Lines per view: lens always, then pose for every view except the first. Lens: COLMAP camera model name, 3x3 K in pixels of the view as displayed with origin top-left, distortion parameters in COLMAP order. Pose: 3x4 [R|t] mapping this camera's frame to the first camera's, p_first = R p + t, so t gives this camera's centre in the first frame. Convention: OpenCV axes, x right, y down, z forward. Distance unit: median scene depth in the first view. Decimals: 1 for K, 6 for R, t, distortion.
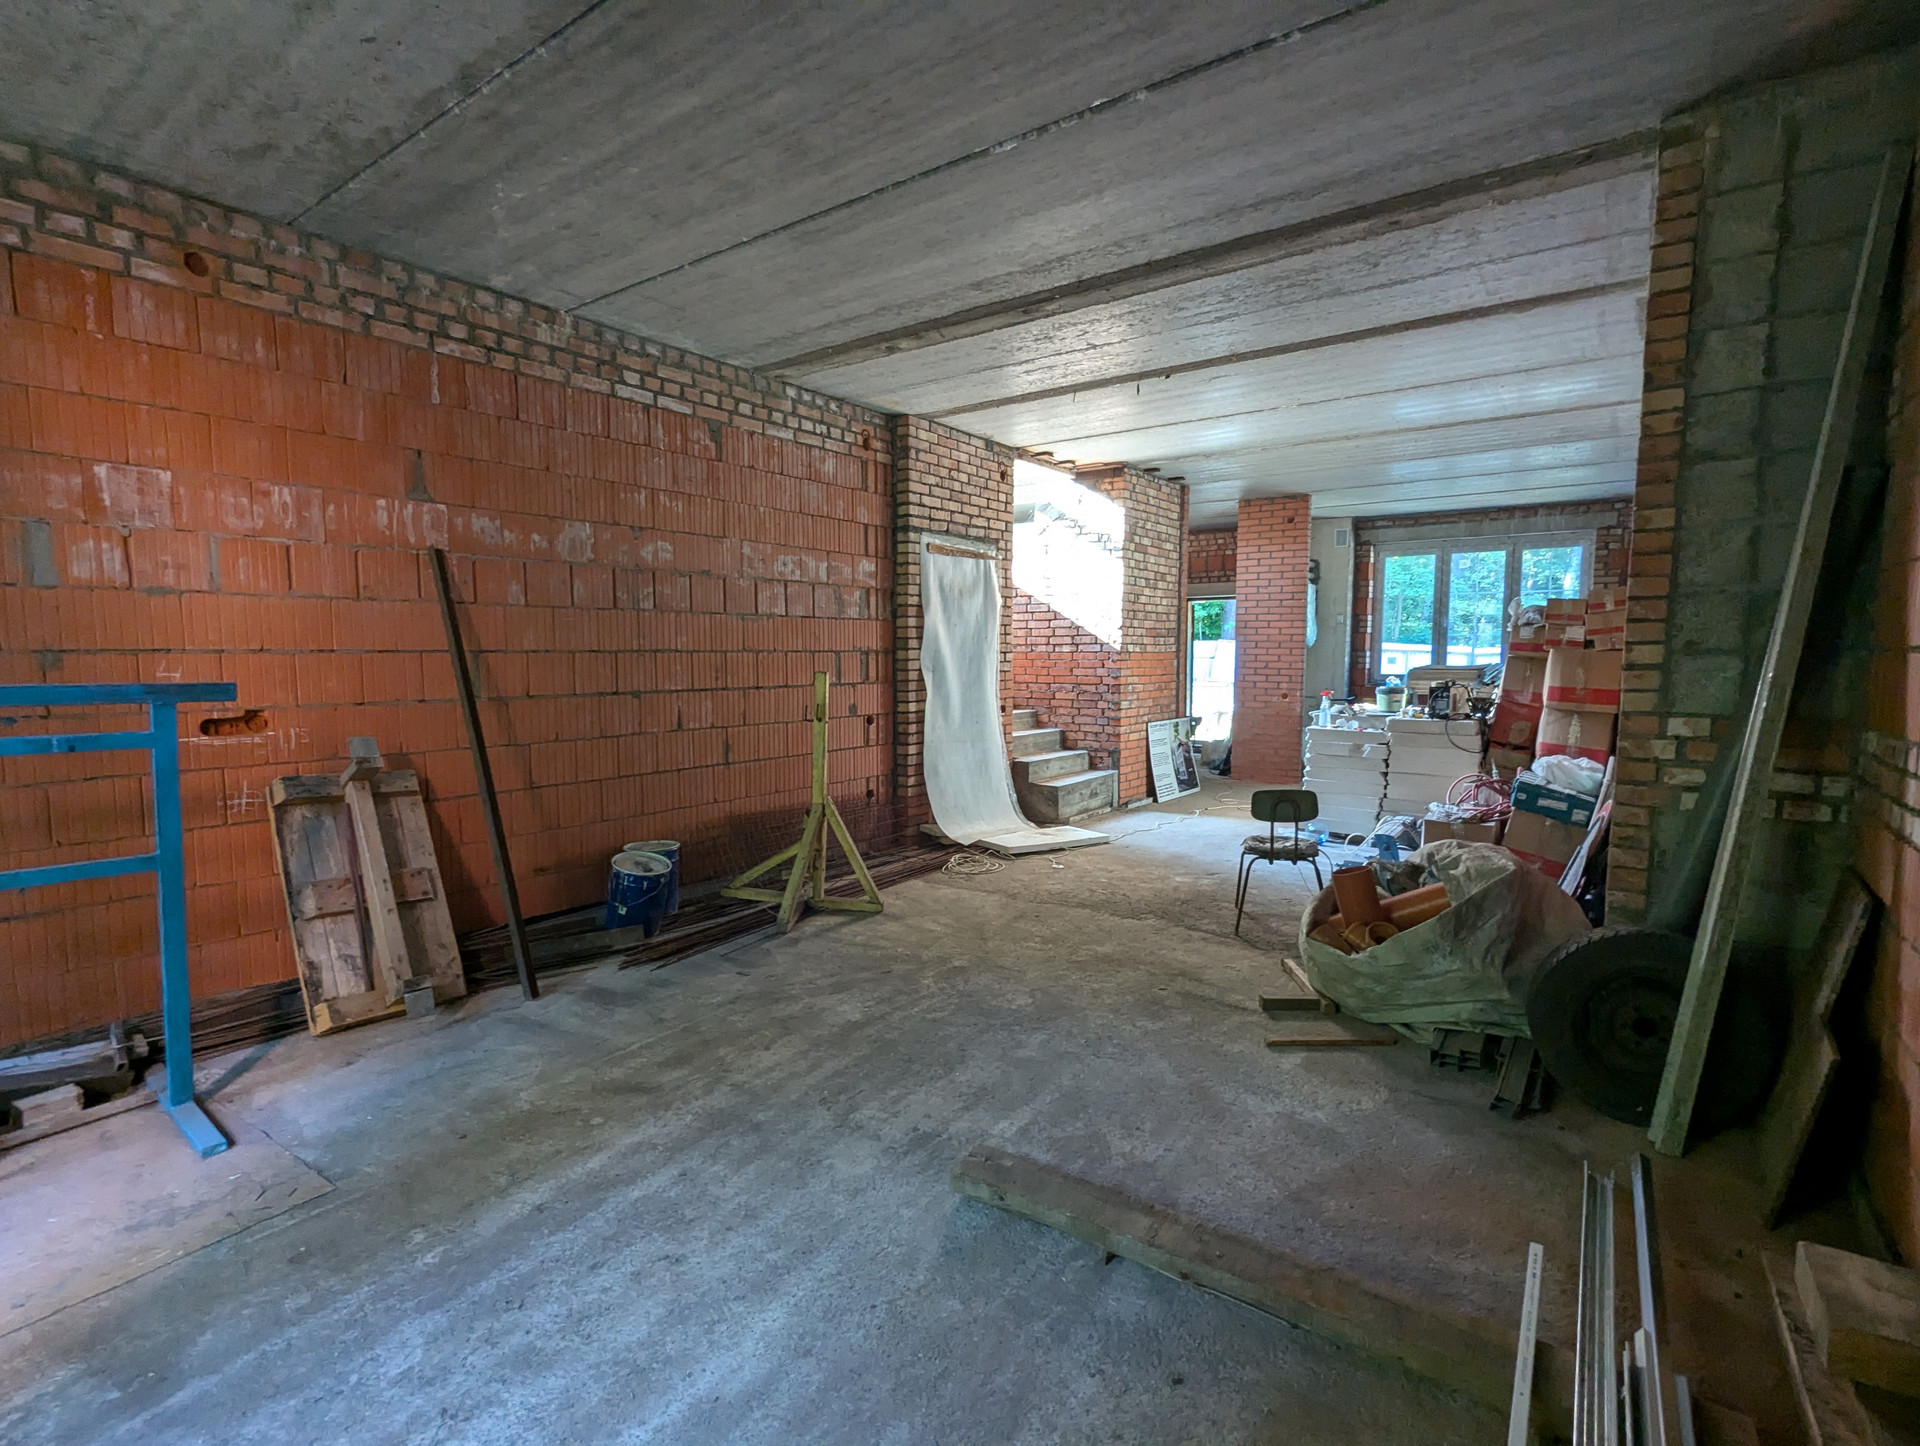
lens RADIAL K [[911.0, 0, 962.4], [0, 911.0, 736.1], [0, 0, 1]] dist [0.000528, 0.000241]
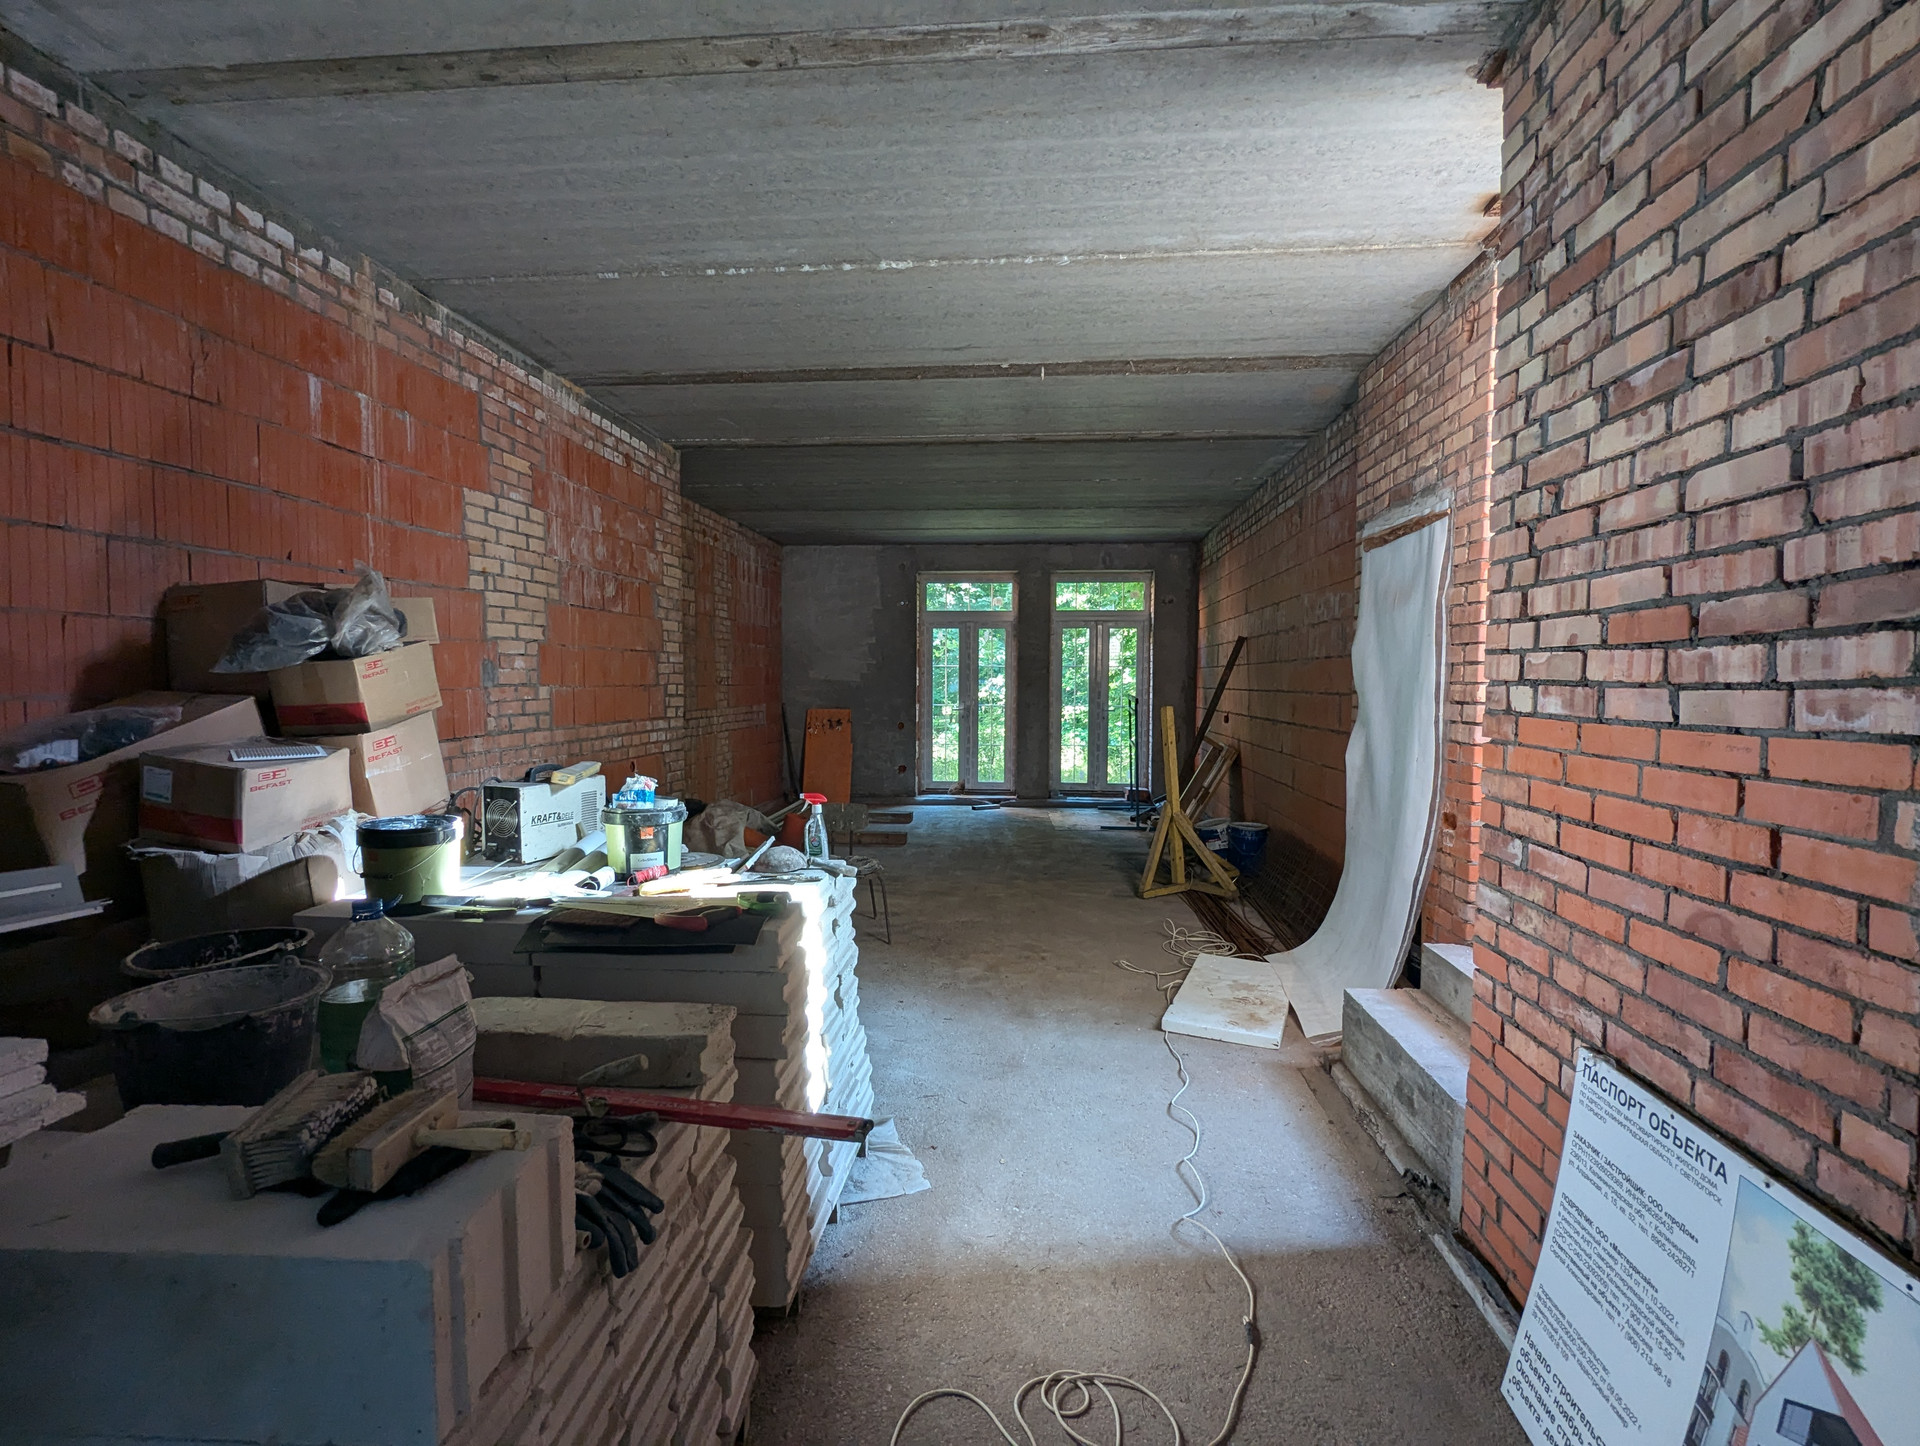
lens RADIAL K [[911.0, 0, 961.3], [0, 911.0, 724.6], [0, 0, 1]] dist [0.000528, 0.000241]
pose [[-0.856979, 0.024241, -0.514781, 0.445644], [-0.047326, 0.990970, 0.125451, -0.111504], [0.513174, 0.131872, -0.848093, 1.109992]]
